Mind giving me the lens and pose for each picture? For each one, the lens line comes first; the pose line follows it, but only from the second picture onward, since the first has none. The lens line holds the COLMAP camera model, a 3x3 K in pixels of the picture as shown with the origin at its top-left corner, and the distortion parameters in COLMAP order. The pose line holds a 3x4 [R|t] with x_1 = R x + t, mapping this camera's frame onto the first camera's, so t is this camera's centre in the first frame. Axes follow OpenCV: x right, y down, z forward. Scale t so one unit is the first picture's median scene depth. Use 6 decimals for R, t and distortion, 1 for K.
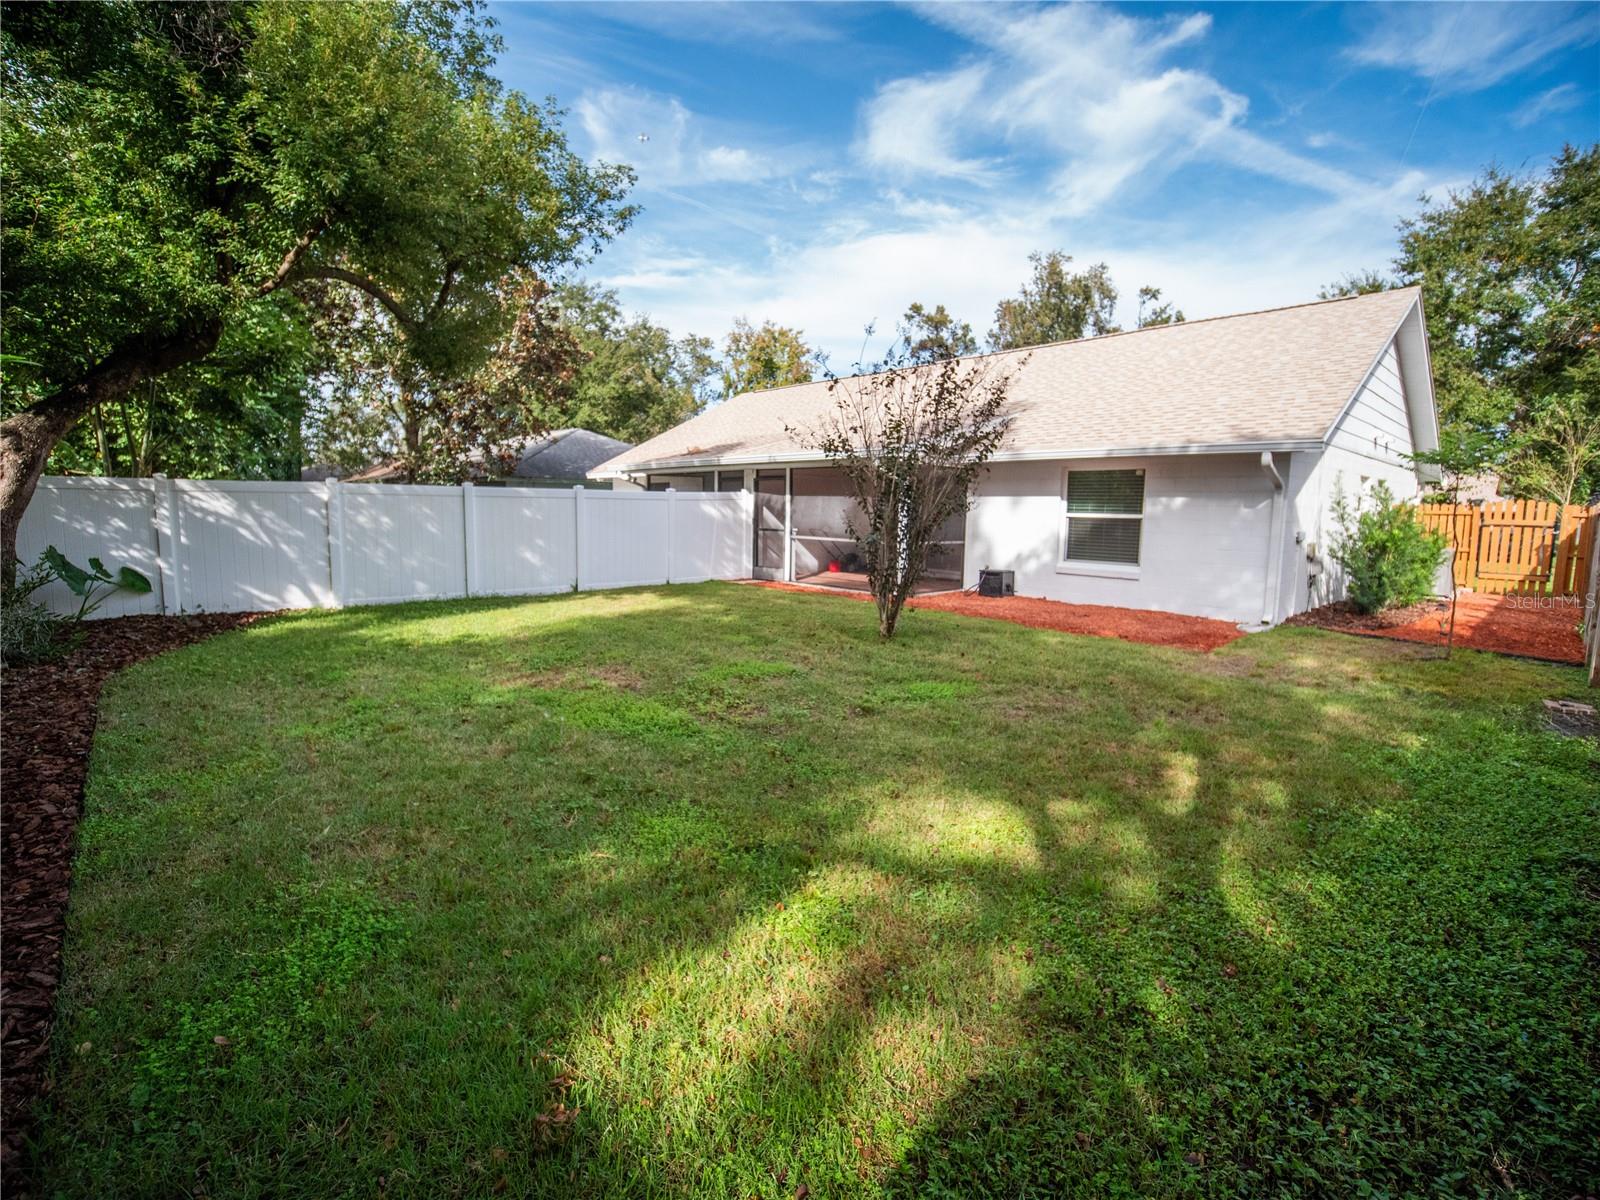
lens RADIAL K [[727.3, 0, 795.7], [0, 727.3, 592.8], [0, 0, 1]] dist [-0.019475, 0.000100]
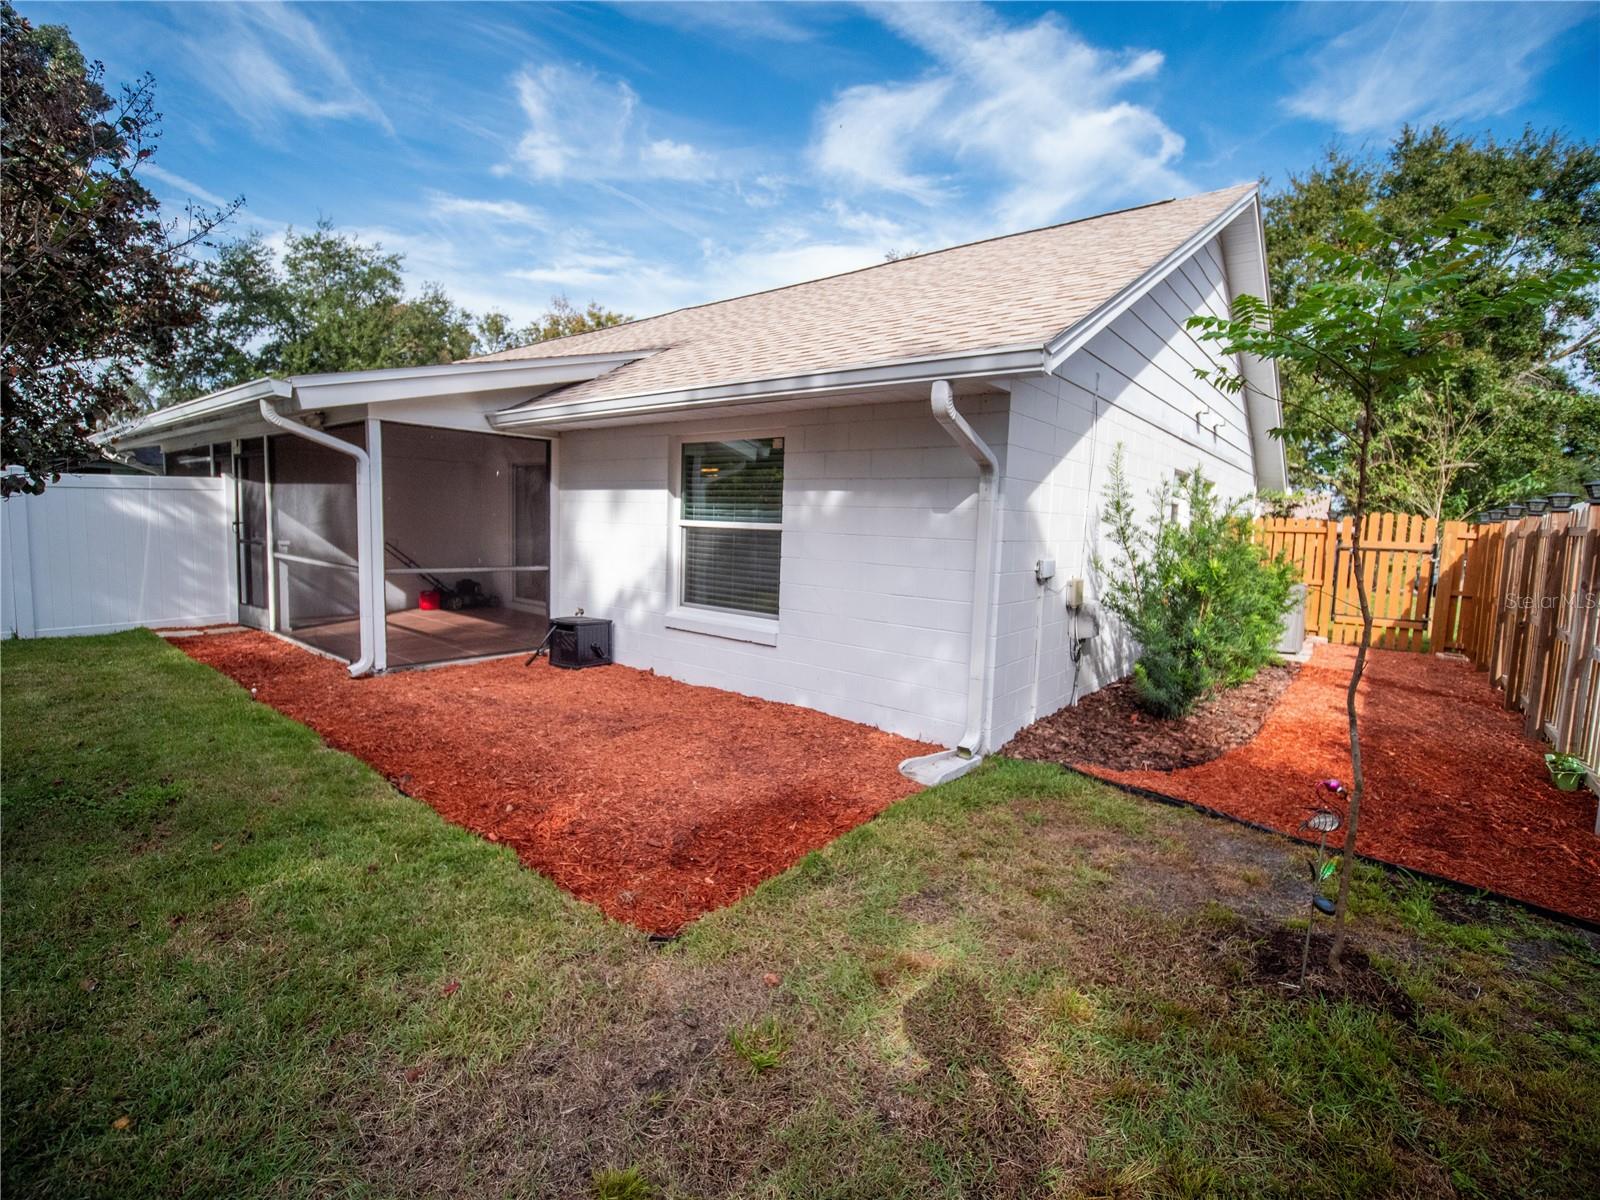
lens RADIAL K [[727.3, 0, 803.6], [0, 727.3, 597.3], [0, 0, 1]] dist [-0.019475, 0.000100]
pose [[0.988516, 0.002079, 0.151105, 0.369913], [-0.000608, 0.999952, -0.009781, -0.043617], [-0.151118, 0.009577, 0.988469, 0.422672]]
